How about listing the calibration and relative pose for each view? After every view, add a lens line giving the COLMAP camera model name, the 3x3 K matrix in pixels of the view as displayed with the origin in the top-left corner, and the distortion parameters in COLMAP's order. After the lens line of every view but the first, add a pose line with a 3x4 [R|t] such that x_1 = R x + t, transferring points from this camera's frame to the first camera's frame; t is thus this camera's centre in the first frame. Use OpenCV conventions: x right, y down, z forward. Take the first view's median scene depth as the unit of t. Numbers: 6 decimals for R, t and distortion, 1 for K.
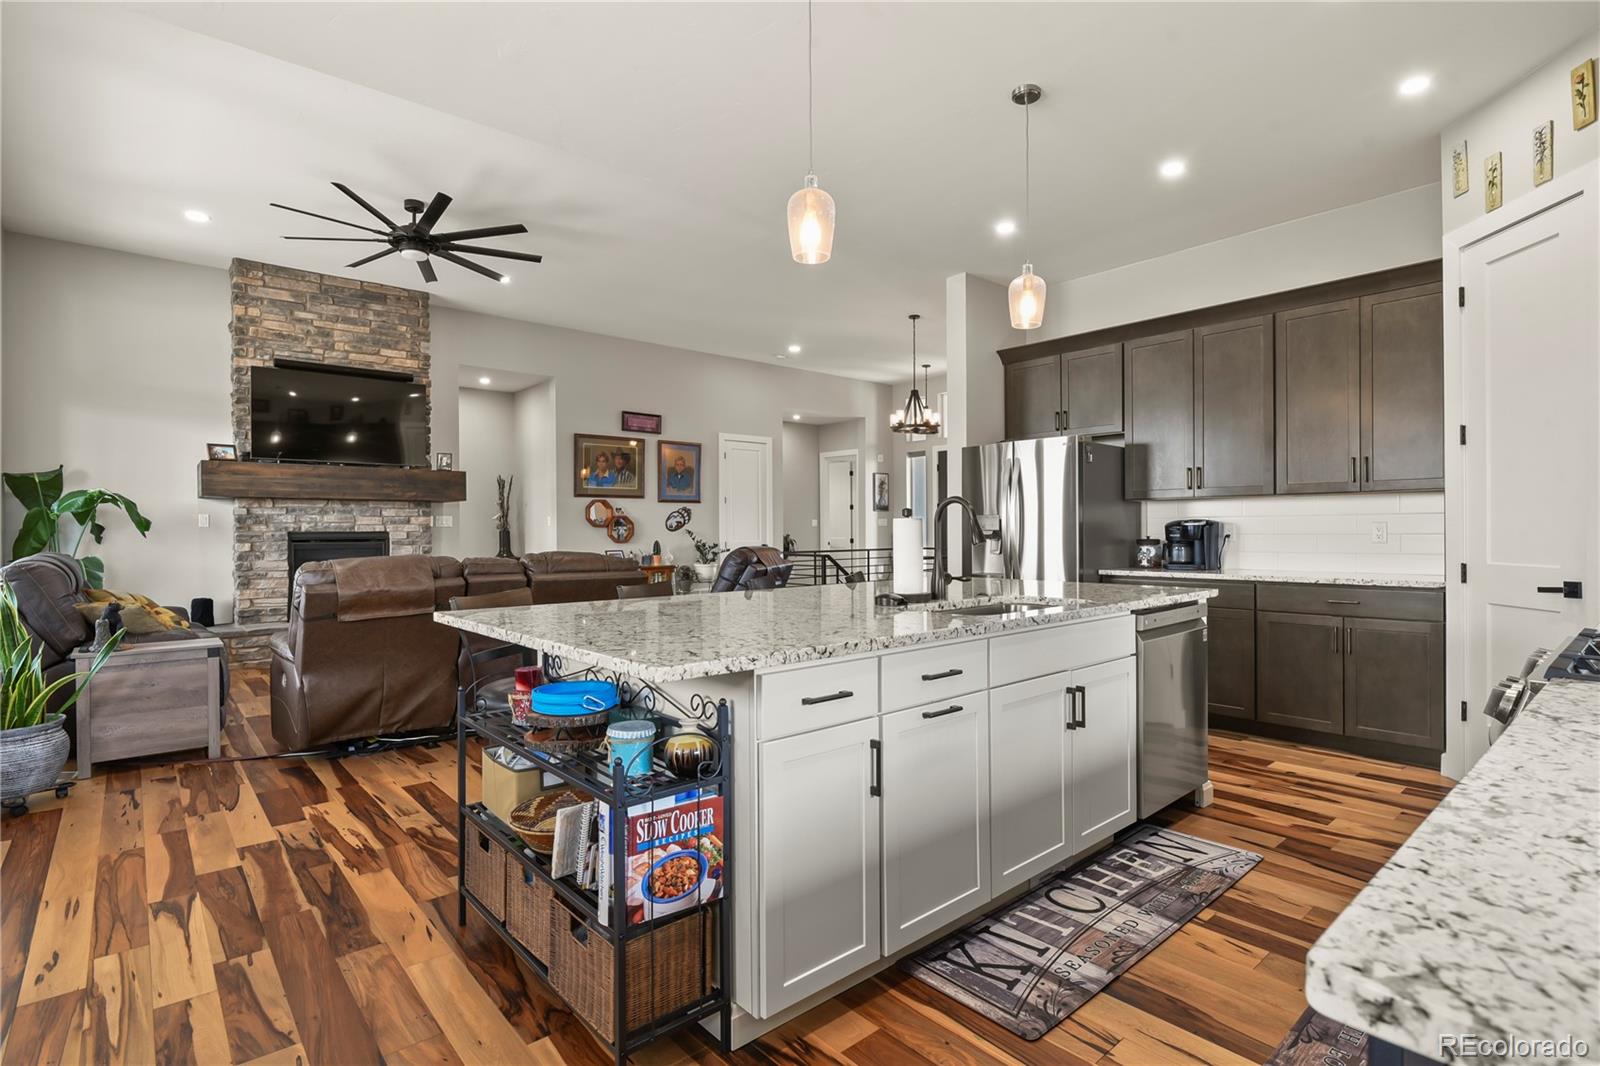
lens RADIAL K [[772.5, 0, 807.9], [0, 772.5, 535.2], [0, 0, 1]] dist [-0.000031, -0.006478]
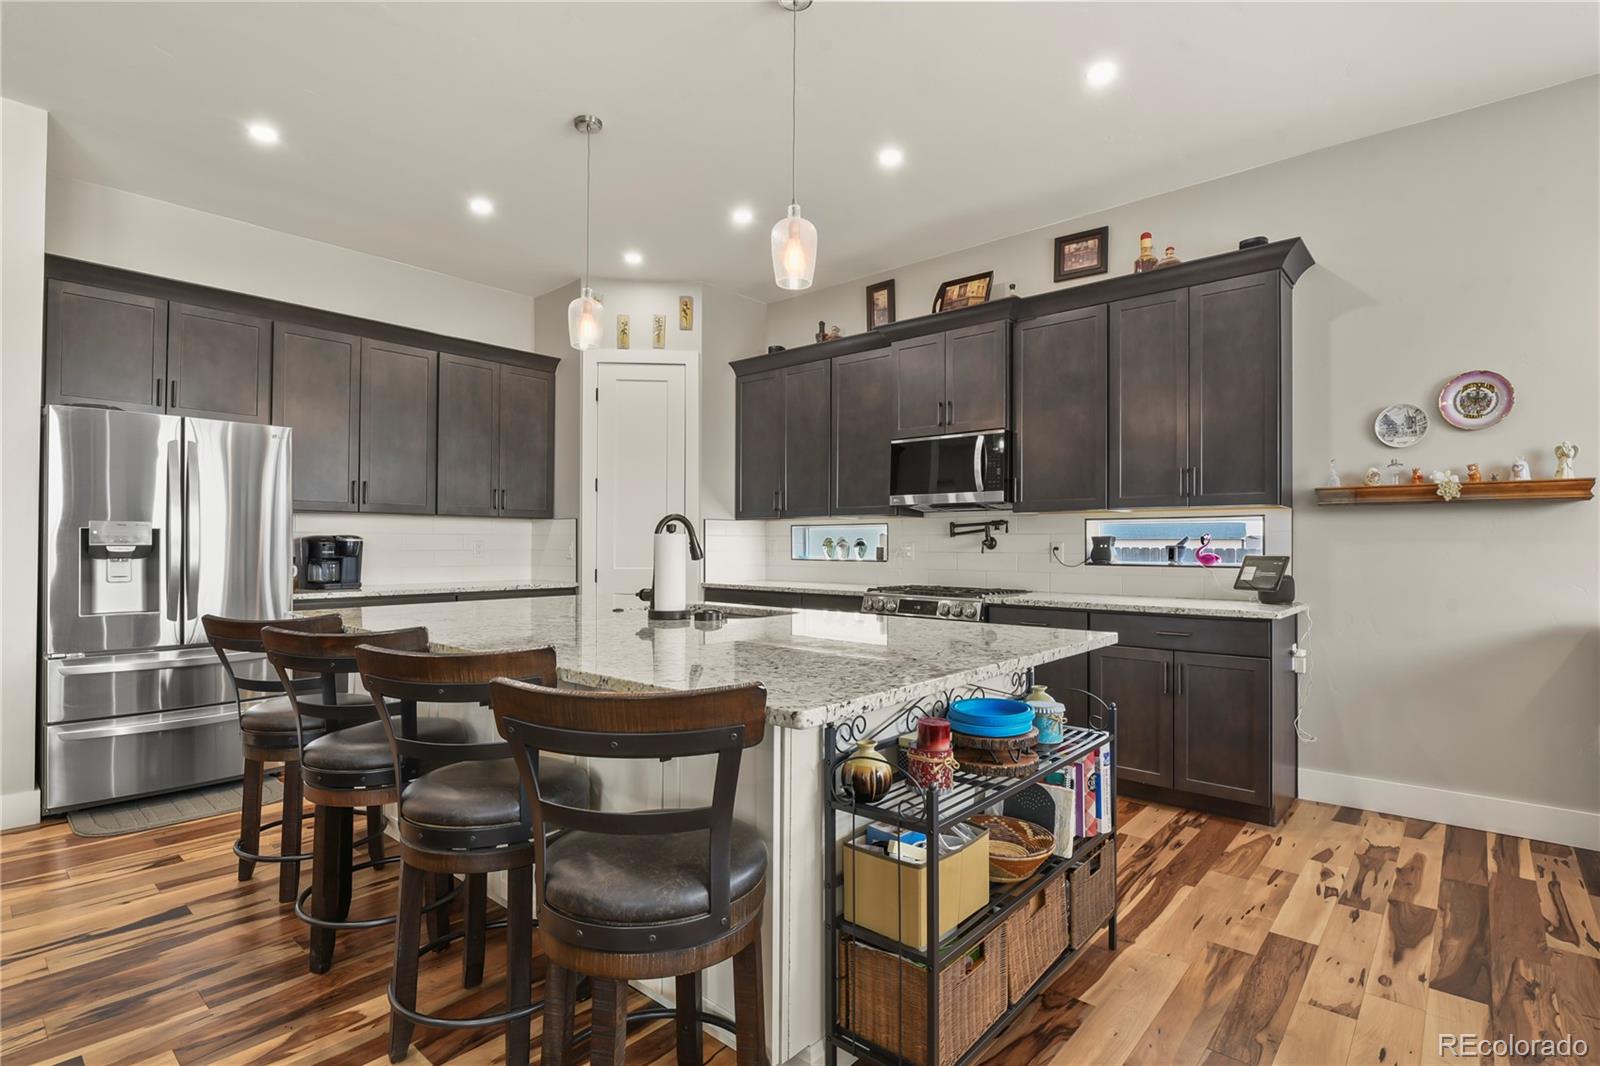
lens RADIAL K [[772.5, 0, 814.8], [0, 772.5, 536.4], [0, 0, 1]] dist [-0.000031, -0.006478]
pose [[-0.142544, 0.016484, 0.989651, -0.364850], [0.004293, 0.999862, -0.016036, -0.000948], [-0.989779, 0.001962, -0.142595, 0.400042]]
